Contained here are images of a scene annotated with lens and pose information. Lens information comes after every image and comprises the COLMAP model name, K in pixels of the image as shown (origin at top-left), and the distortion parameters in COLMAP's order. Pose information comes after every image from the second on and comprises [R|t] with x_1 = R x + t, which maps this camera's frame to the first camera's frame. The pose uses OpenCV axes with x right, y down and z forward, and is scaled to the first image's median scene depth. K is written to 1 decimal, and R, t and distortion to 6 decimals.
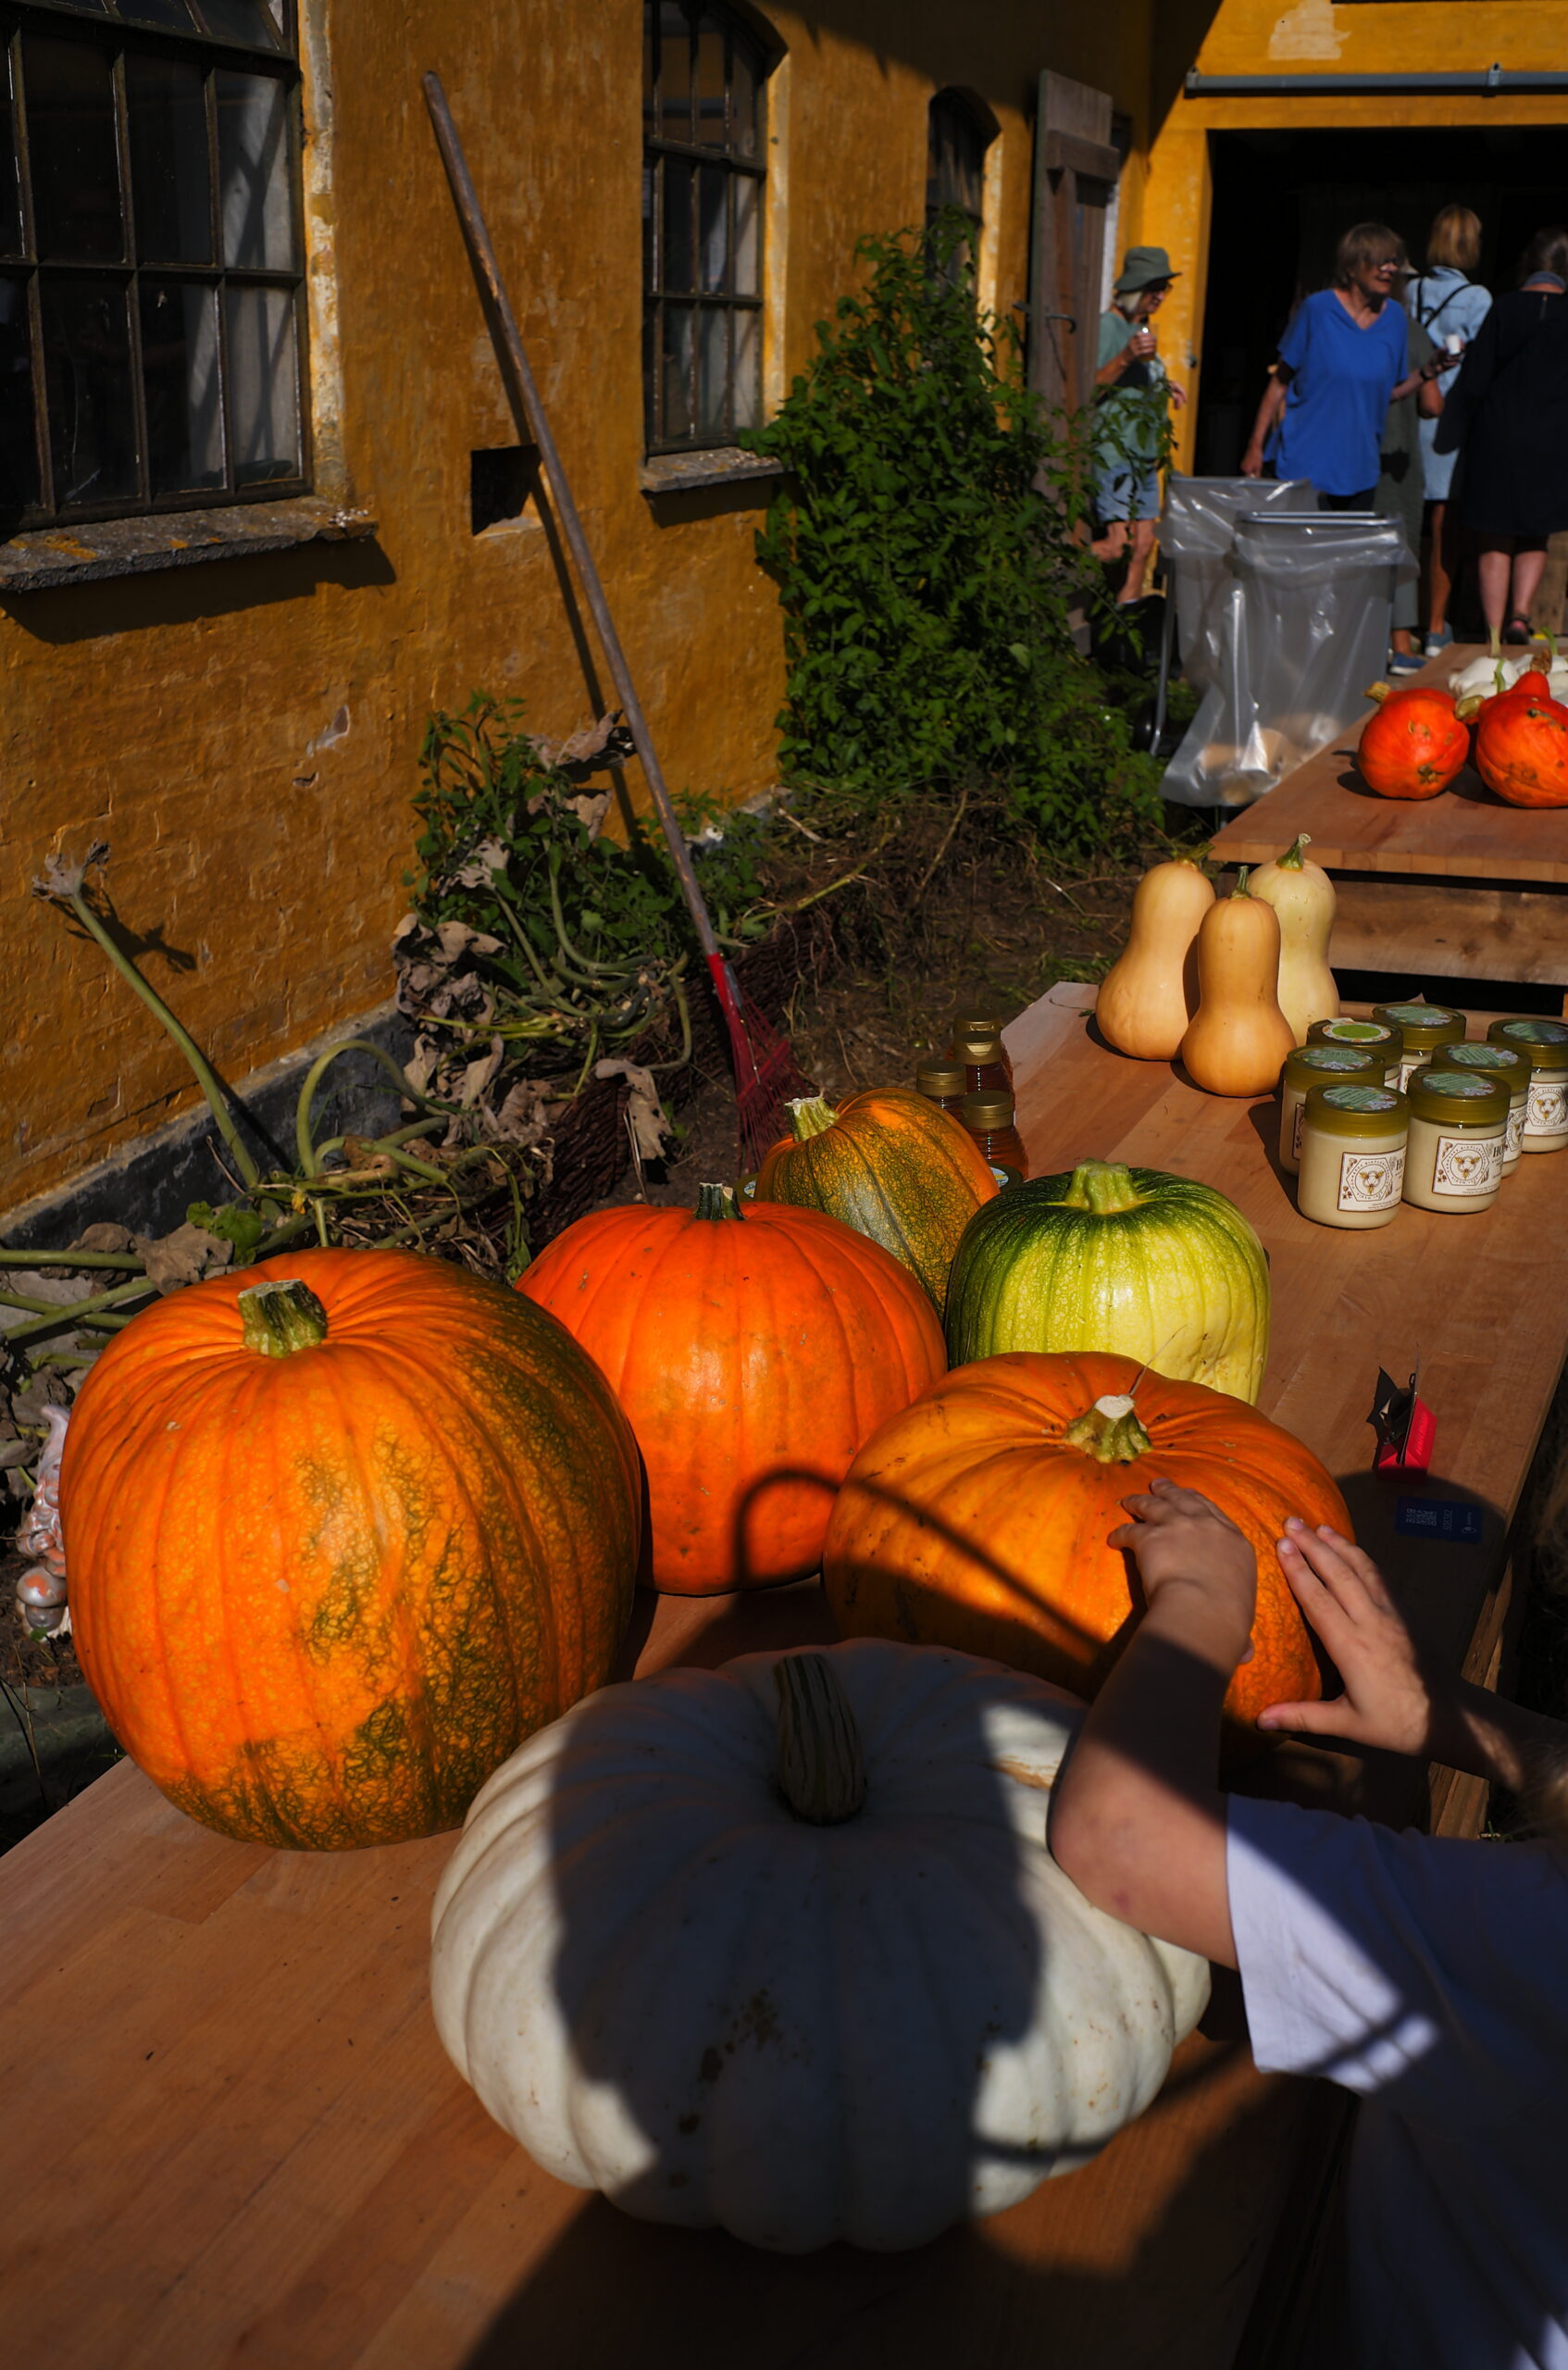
lens RADIAL K [[2454.1, 0, 784.0], [0, 2454.1, 1185.0], [0, 0, 1]] dist [-0.001007, 0.000481]
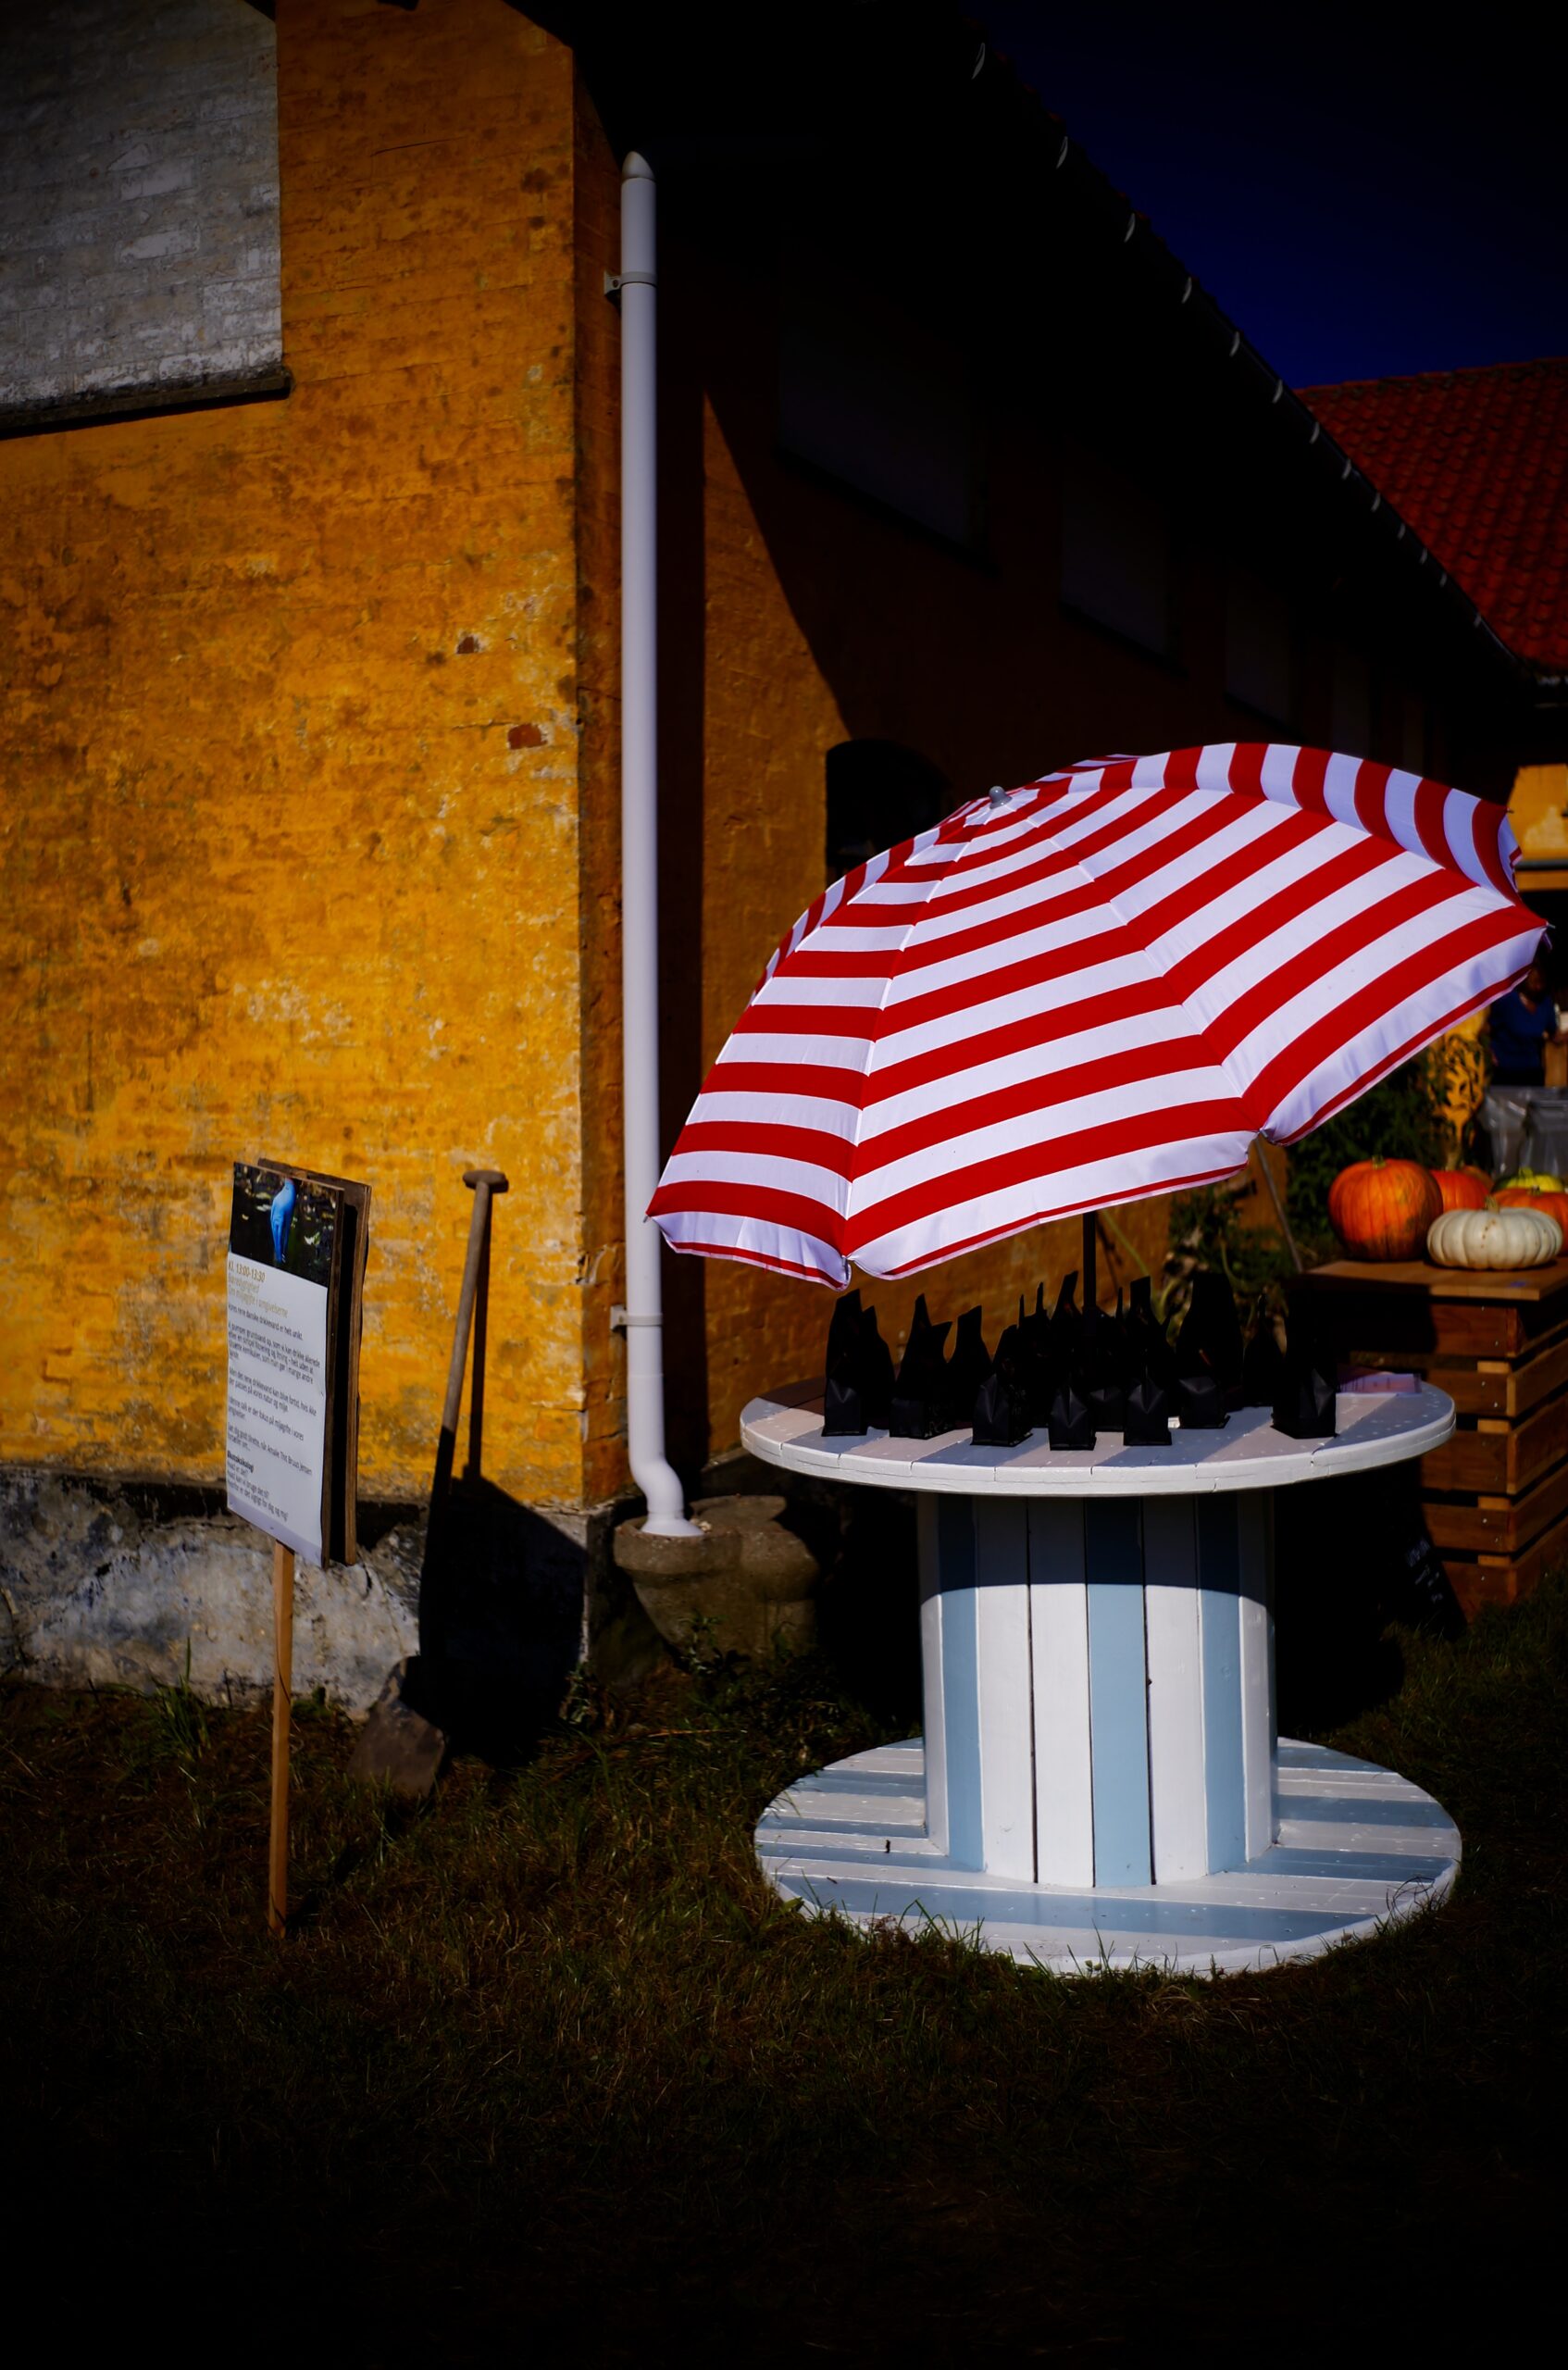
lens RADIAL K [[2454.1, 0, 784.0], [0, 2454.1, 1185.0], [0, 0, 1]] dist [-0.001007, 0.000481]
pose [[0.993930, -0.010594, -0.109499, -0.186988], [-0.019266, 0.963208, -0.268066, 0.323786], [0.108310, 0.268548, 0.957158, -0.898067]]
